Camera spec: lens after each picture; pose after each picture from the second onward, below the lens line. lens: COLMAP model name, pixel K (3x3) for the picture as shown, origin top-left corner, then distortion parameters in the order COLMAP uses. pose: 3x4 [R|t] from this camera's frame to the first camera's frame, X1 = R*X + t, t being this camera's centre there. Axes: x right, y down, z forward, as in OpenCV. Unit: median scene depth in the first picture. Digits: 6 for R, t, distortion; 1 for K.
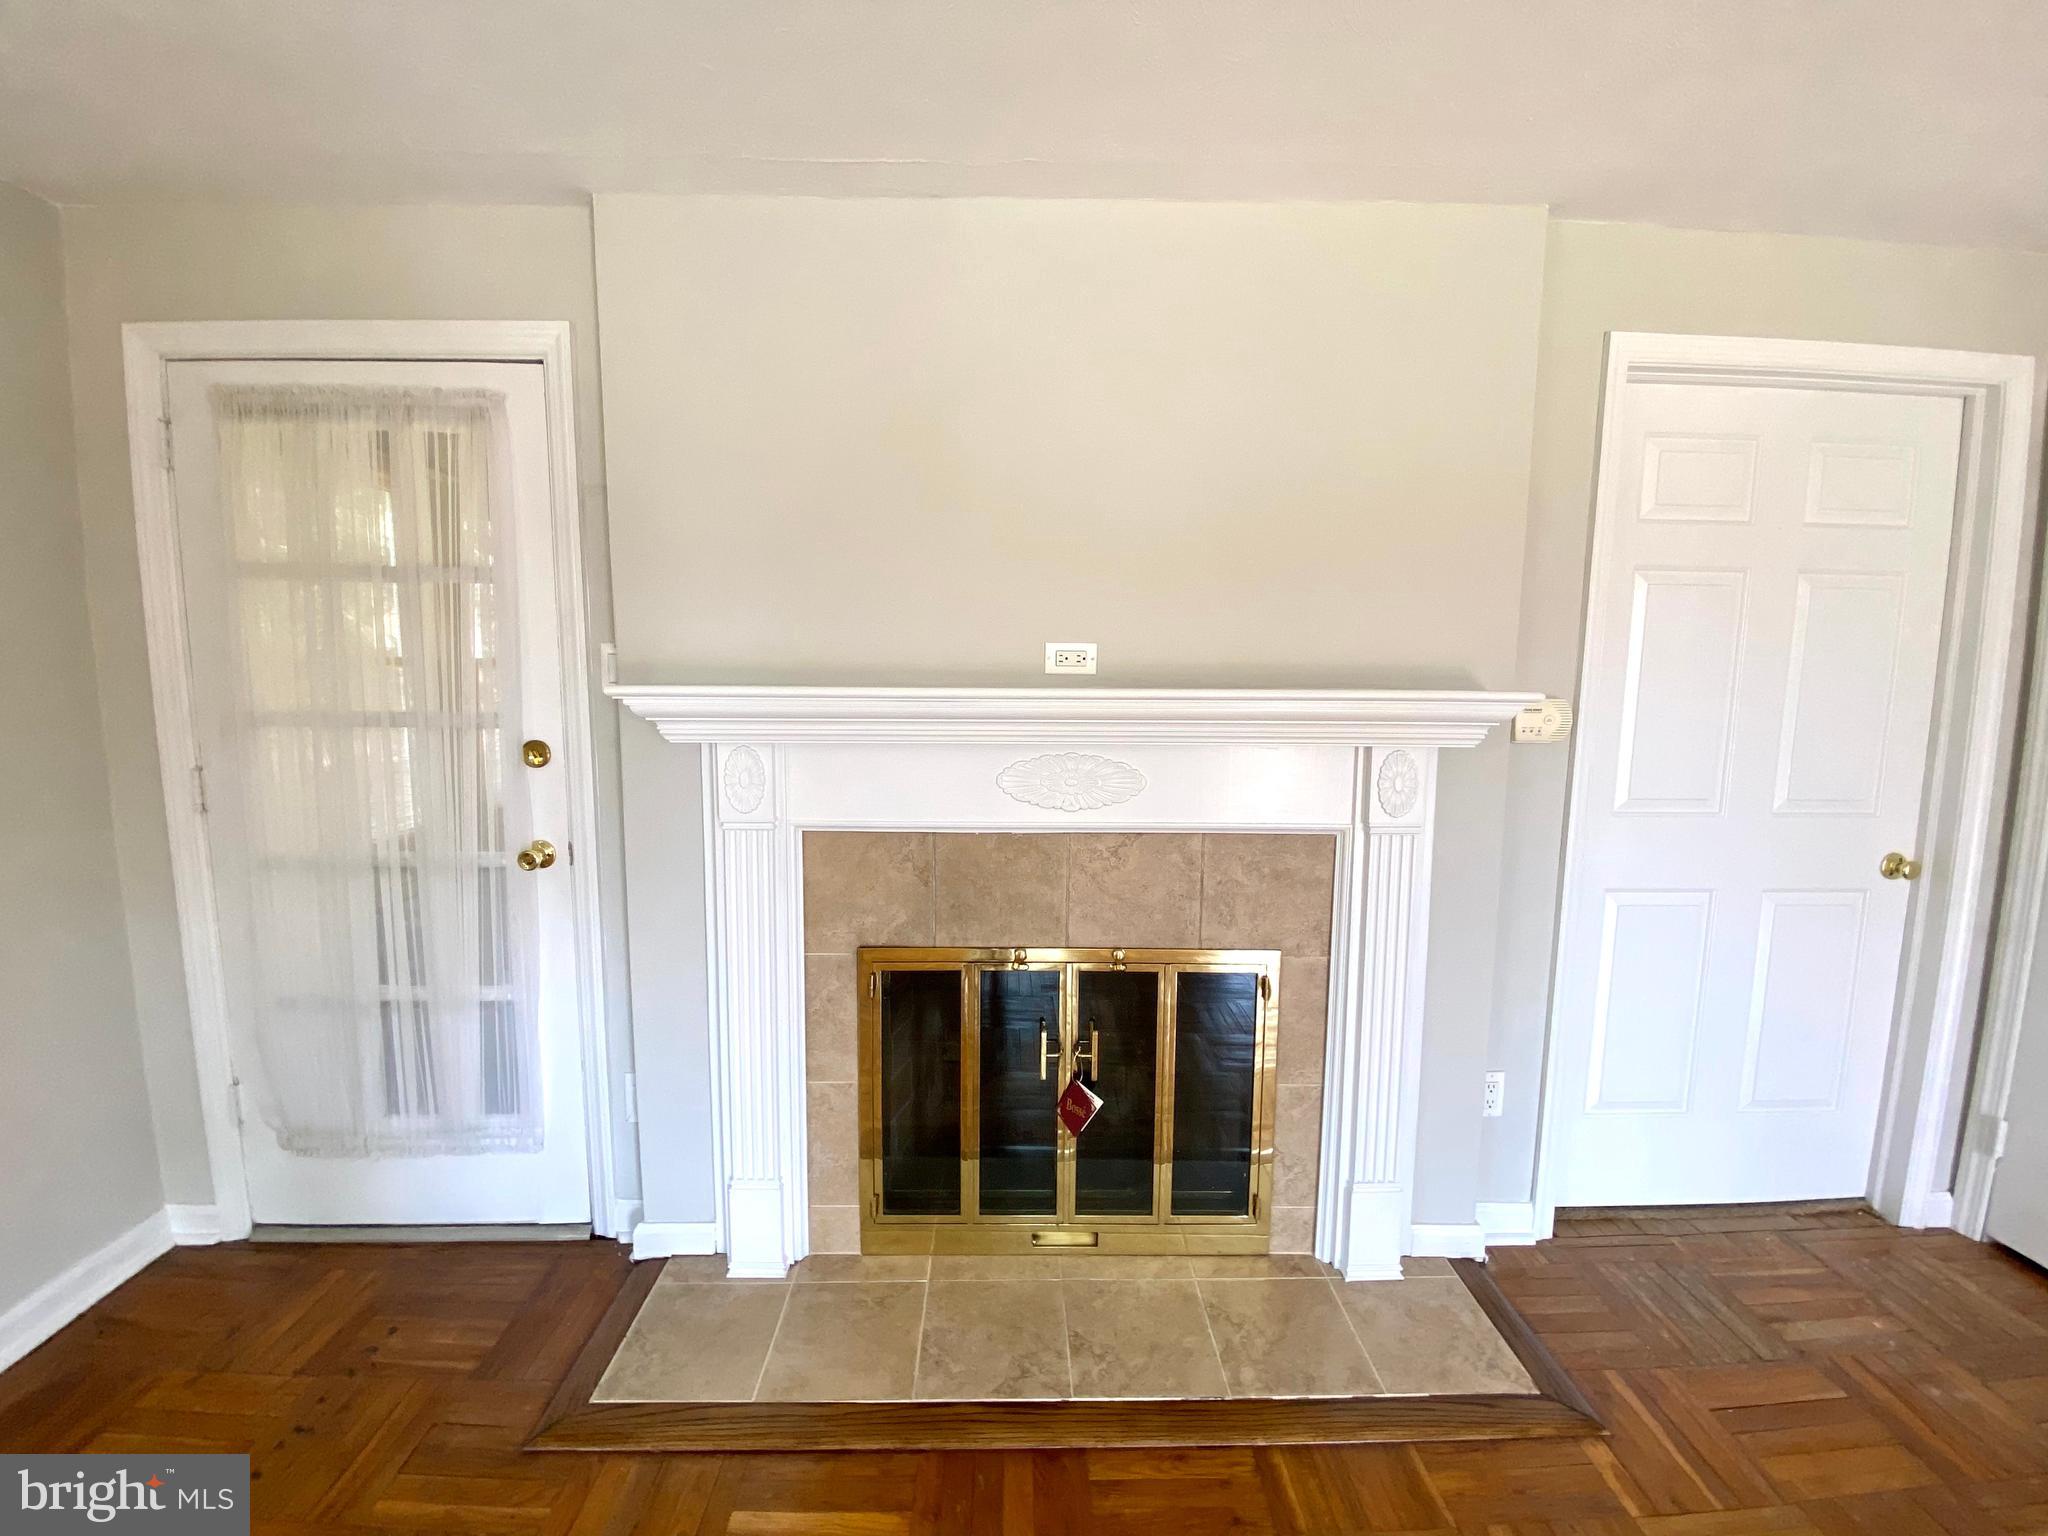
lens RADIAL K [[835.4, 0, 1025.2], [0, 835.4, 764.7], [0, 0, 1]] dist [-0.006204, -0.007484]
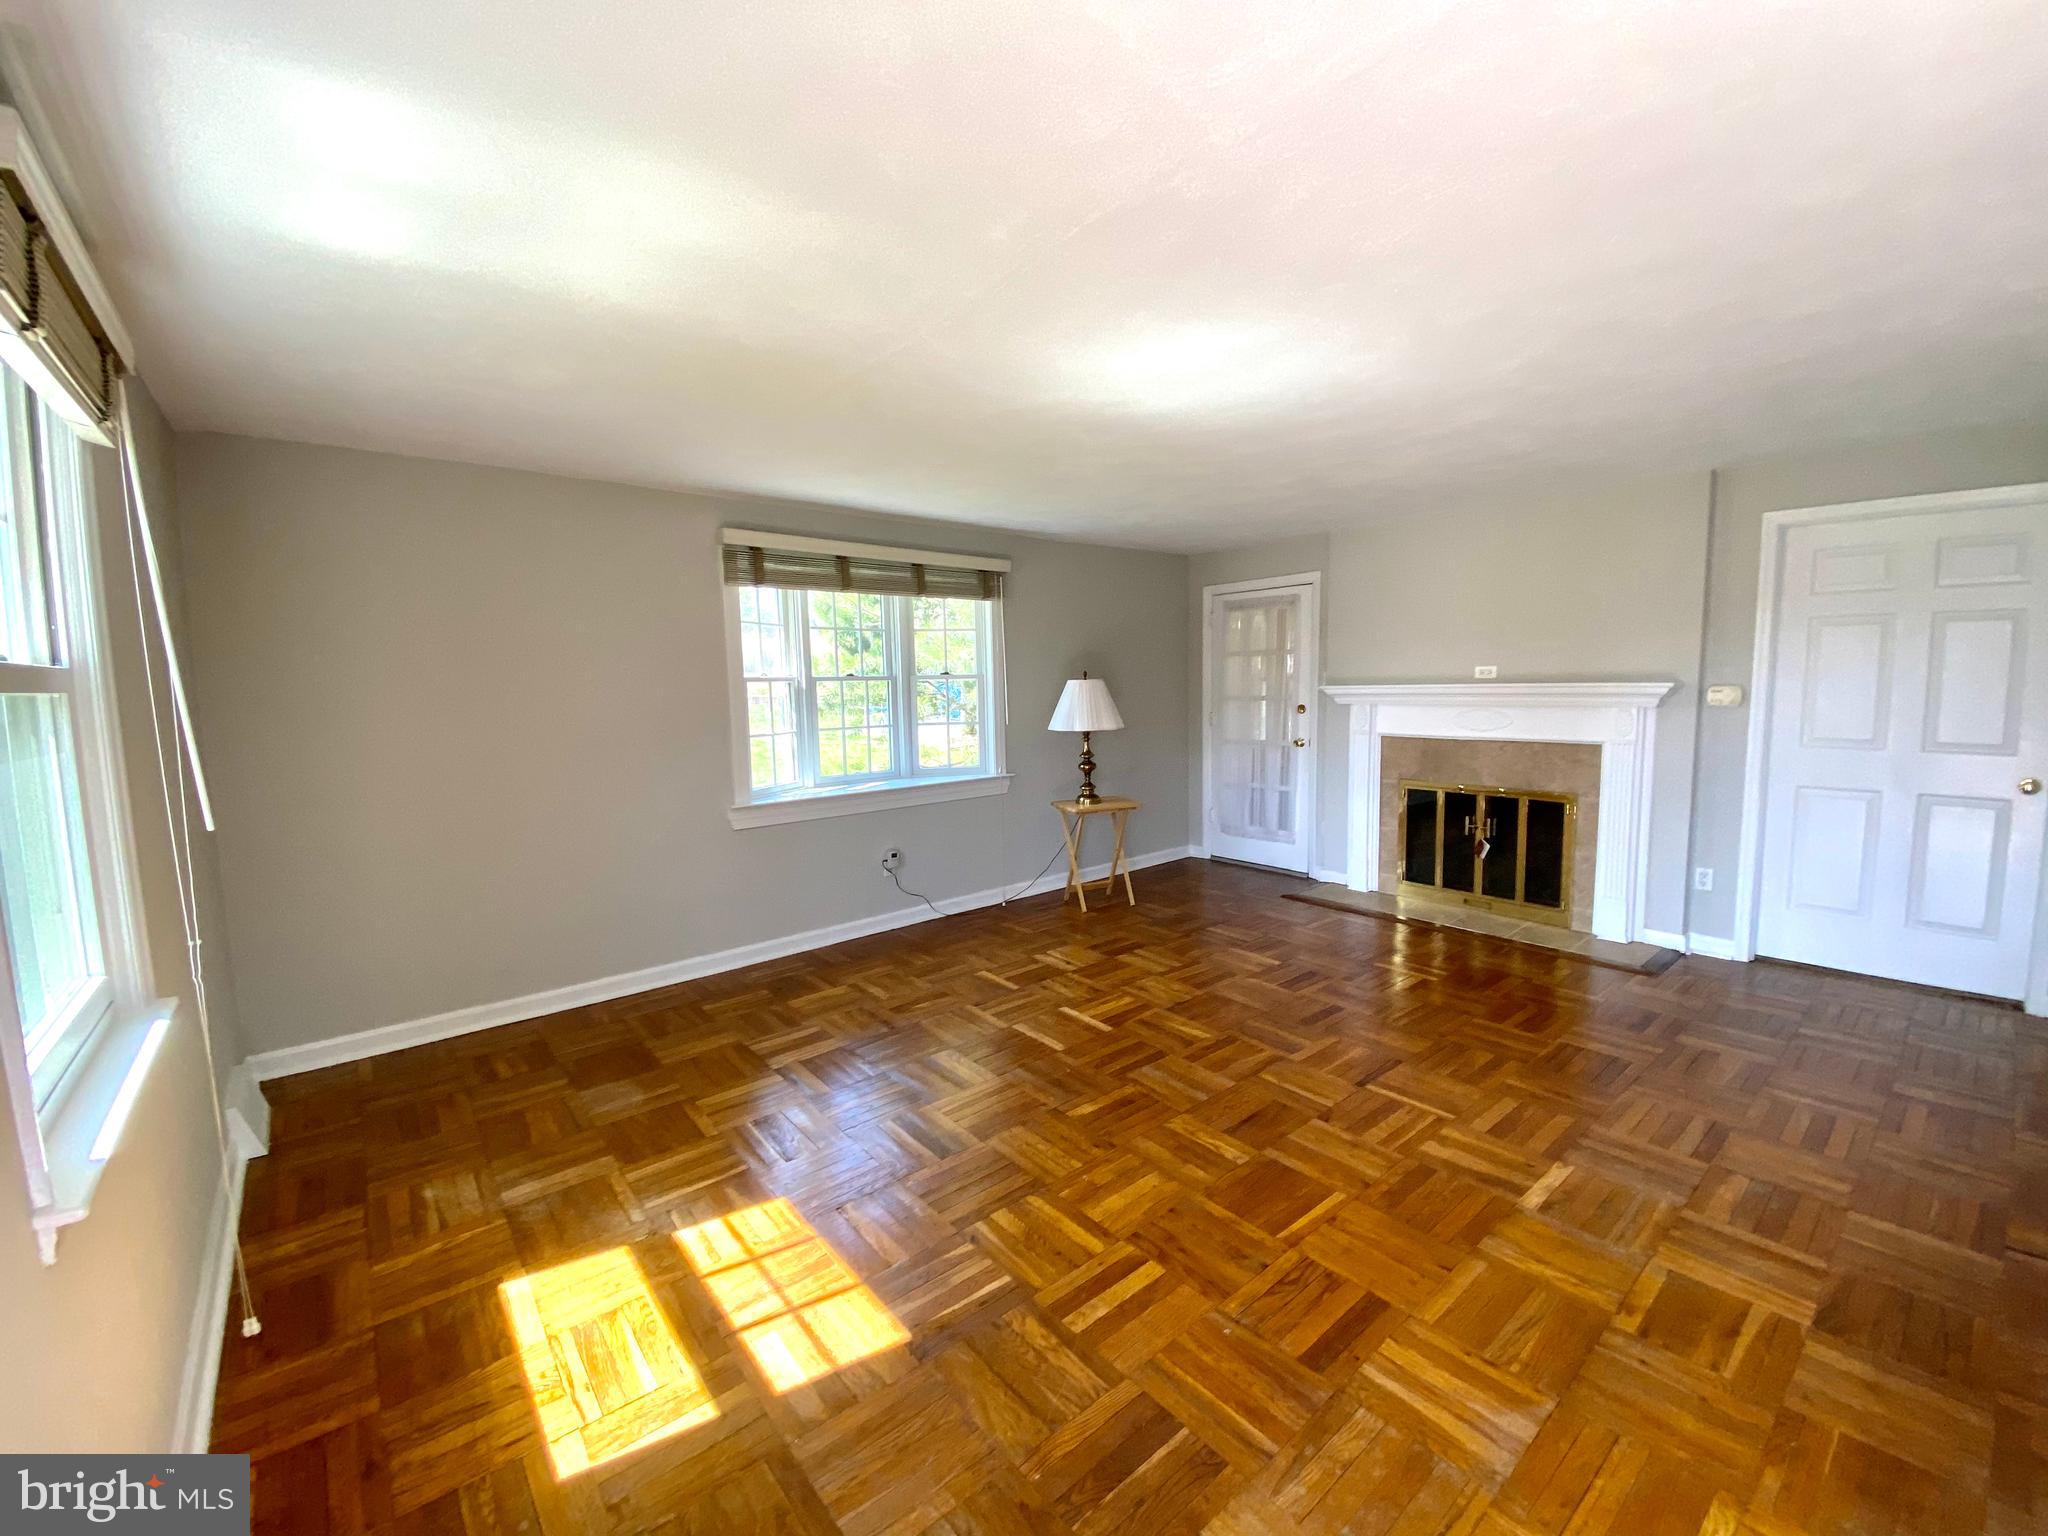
lens RADIAL K [[835.4, 0, 1003.6], [0, 835.4, 766.2], [0, 0, 1]] dist [-0.006204, -0.007484]
pose [[0.606933, 0.058605, -0.792589, 1.182178], [-0.066463, 0.997527, 0.022864, 0.198678], [0.791969, 0.038801, 0.609328, -1.714541]]
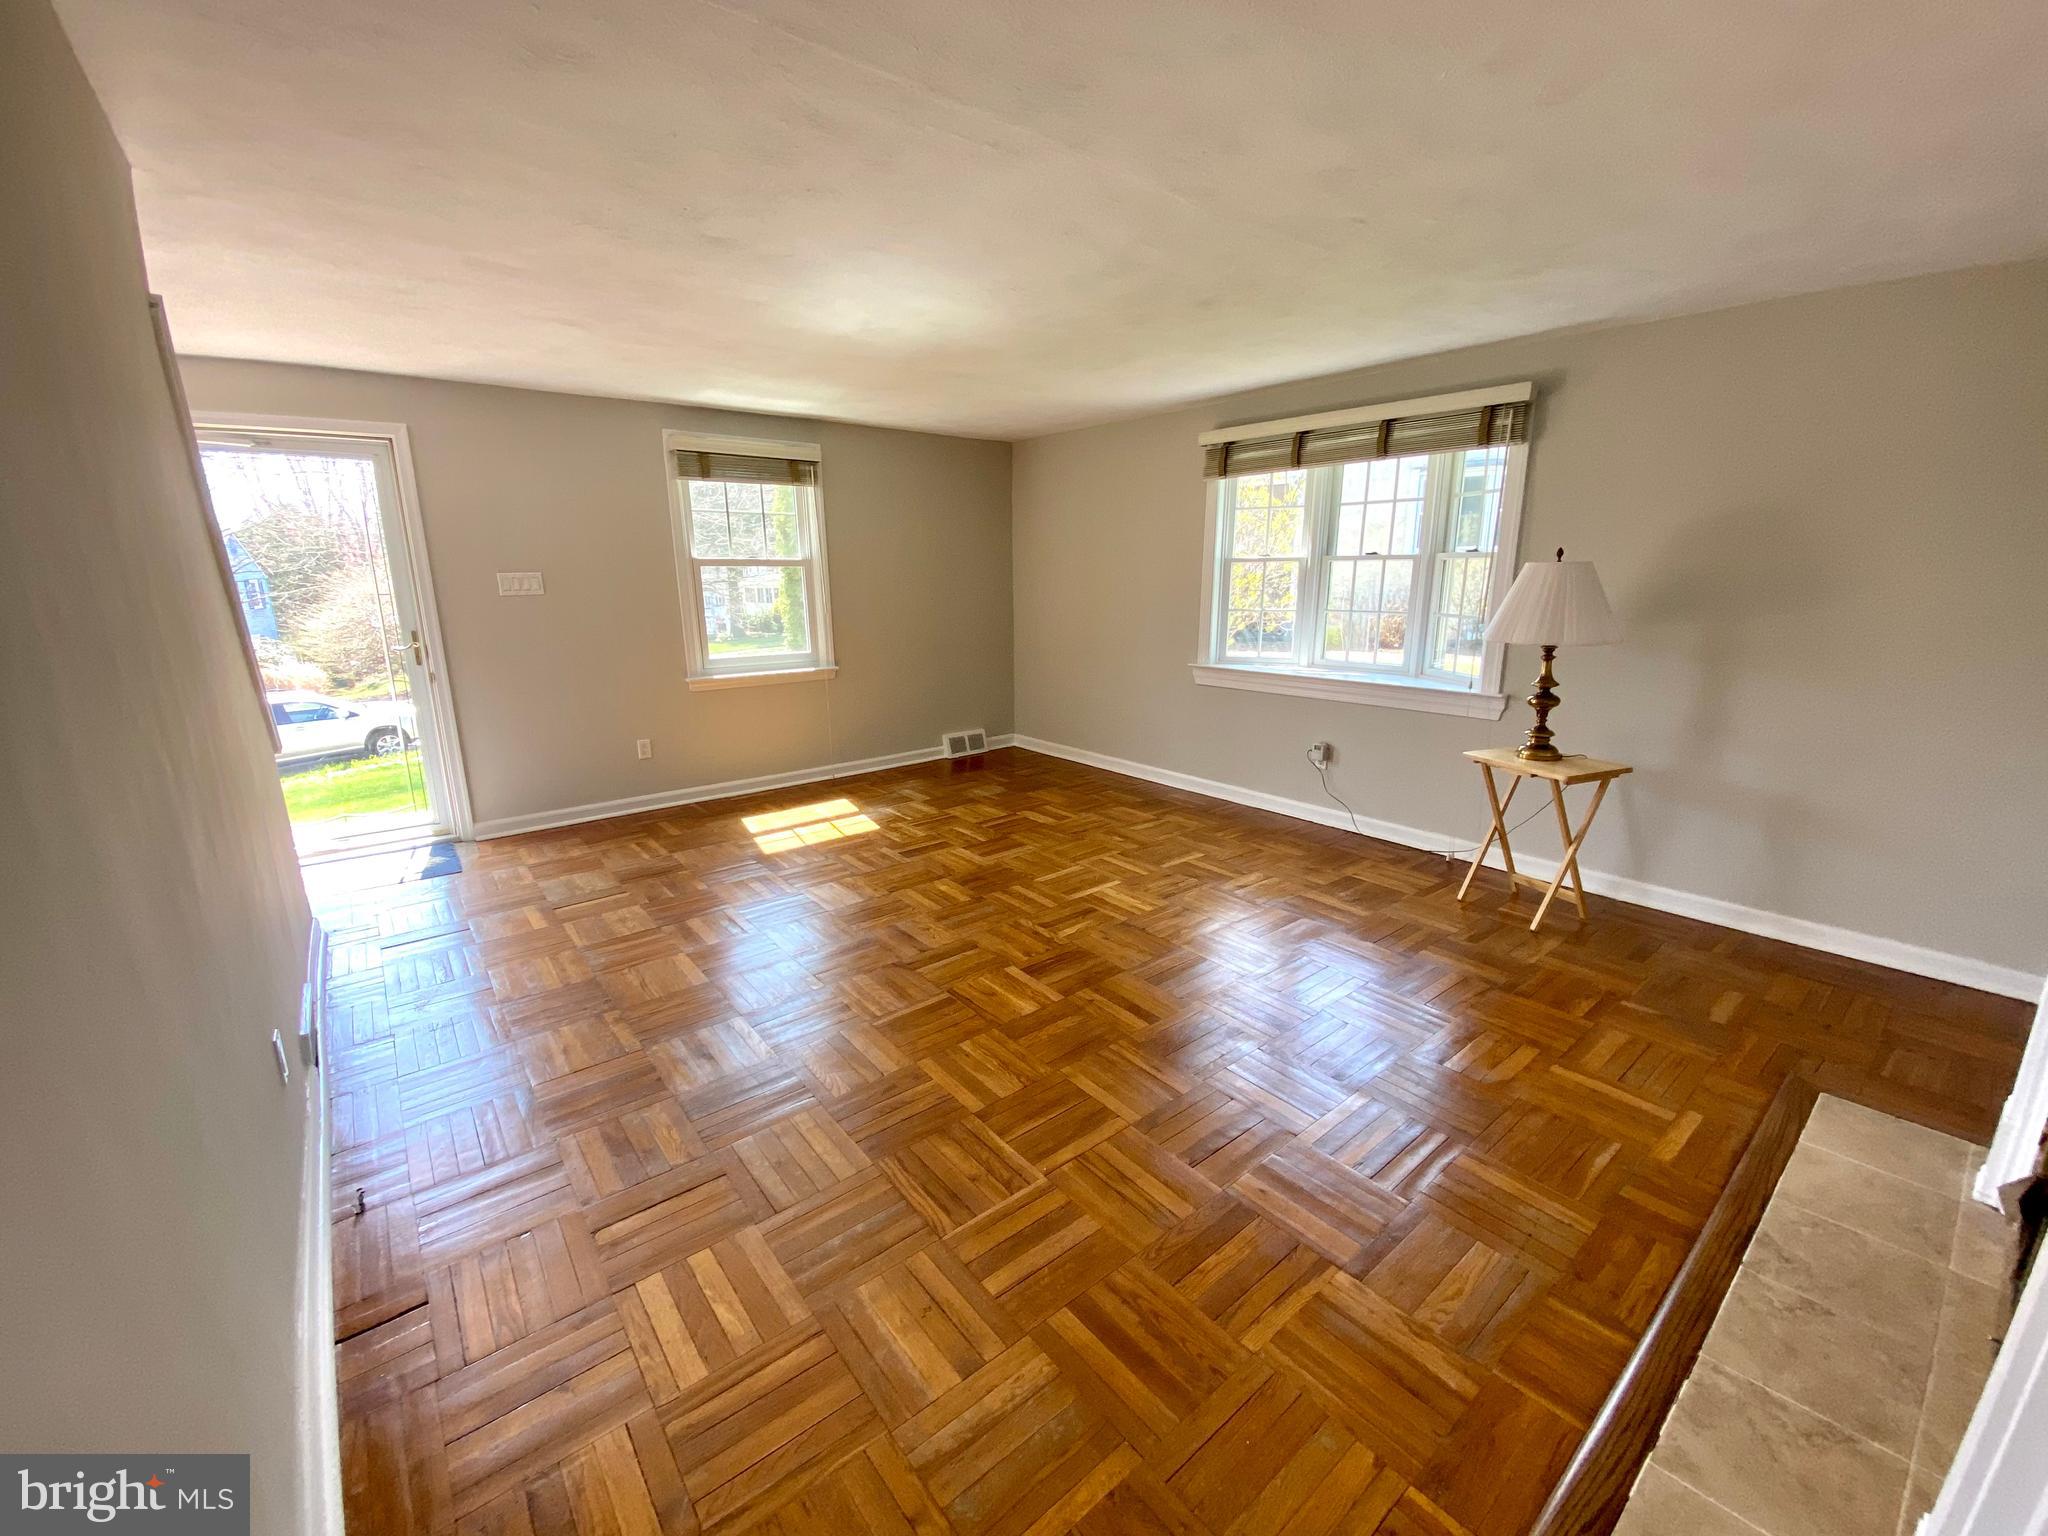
lens RADIAL K [[835.4, 0, 1038.0], [0, 835.4, 785.7], [0, 0, 1]] dist [-0.006204, -0.007484]
pose [[-0.804255, 0.142403, -0.576971, 1.061868], [-0.073042, 0.939819, 0.333774, -0.158649], [0.589779, 0.310582, -0.745452, 1.440435]]
